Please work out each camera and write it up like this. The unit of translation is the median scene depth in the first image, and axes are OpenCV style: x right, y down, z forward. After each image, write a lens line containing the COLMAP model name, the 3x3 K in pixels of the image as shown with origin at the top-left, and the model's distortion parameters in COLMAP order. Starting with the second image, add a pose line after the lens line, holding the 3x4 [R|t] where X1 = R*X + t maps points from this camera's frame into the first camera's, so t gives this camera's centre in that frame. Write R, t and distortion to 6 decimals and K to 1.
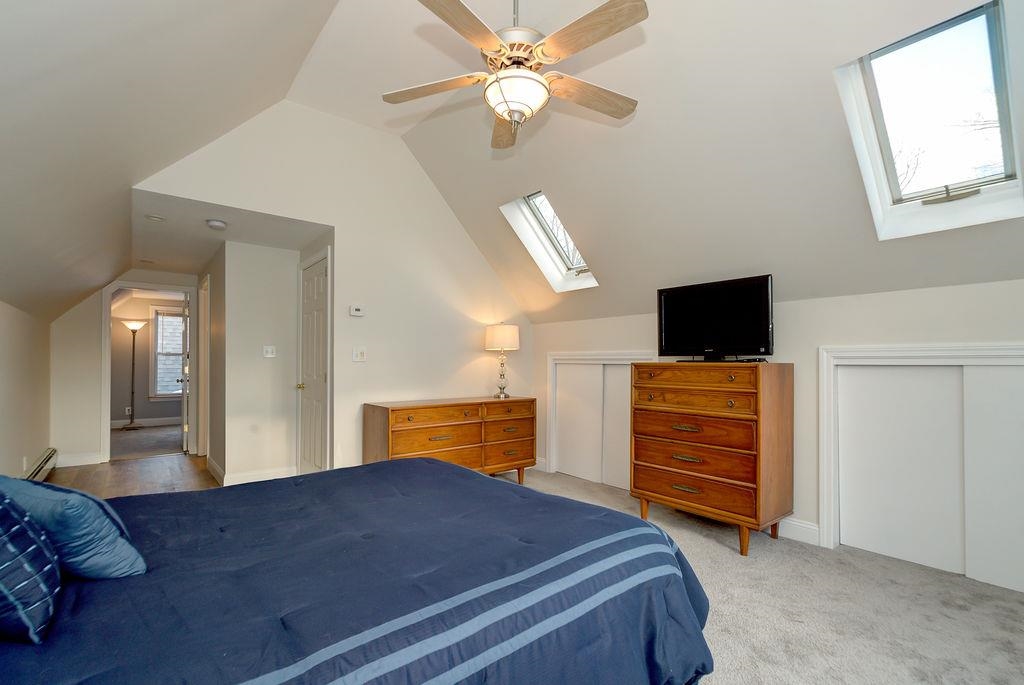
lens RADIAL K [[459.4, 0, 509.3], [0, 459.4, 354.7], [0, 0, 1]] dist [0.001236, 0.000309]
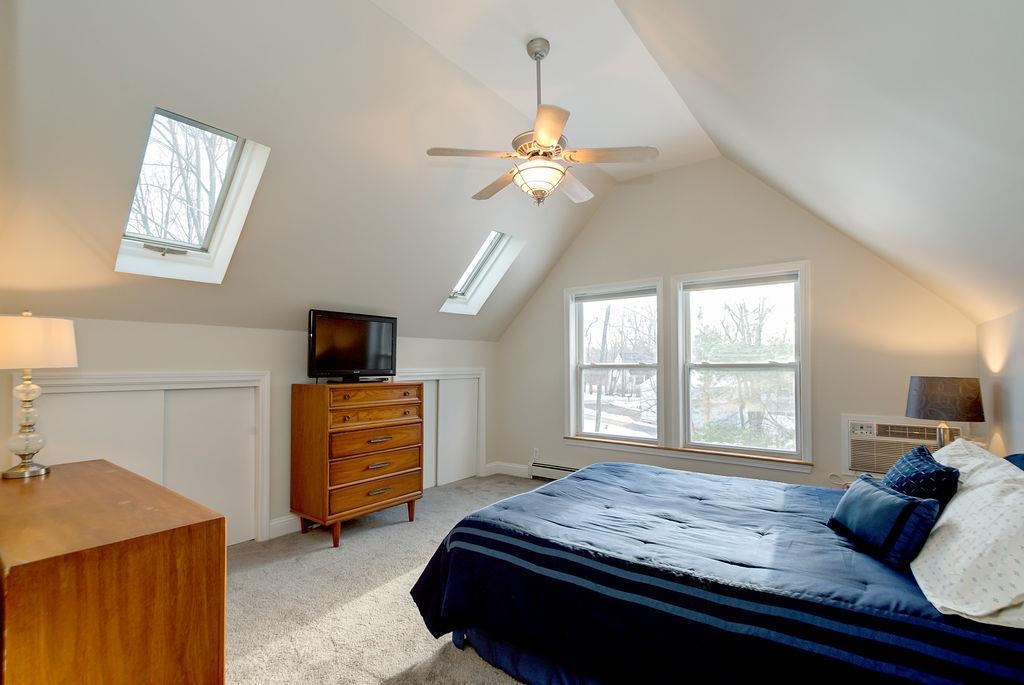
lens RADIAL K [[459.4, 0, 509.3], [0, 459.4, 354.7], [0, 0, 1]] dist [0.001236, 0.000309]
pose [[-0.224287, 0.024956, 0.974203, -0.798966], [-0.011672, 0.999532, -0.028292, -0.025803], [-0.974453, -0.017717, -0.223891, 0.902285]]
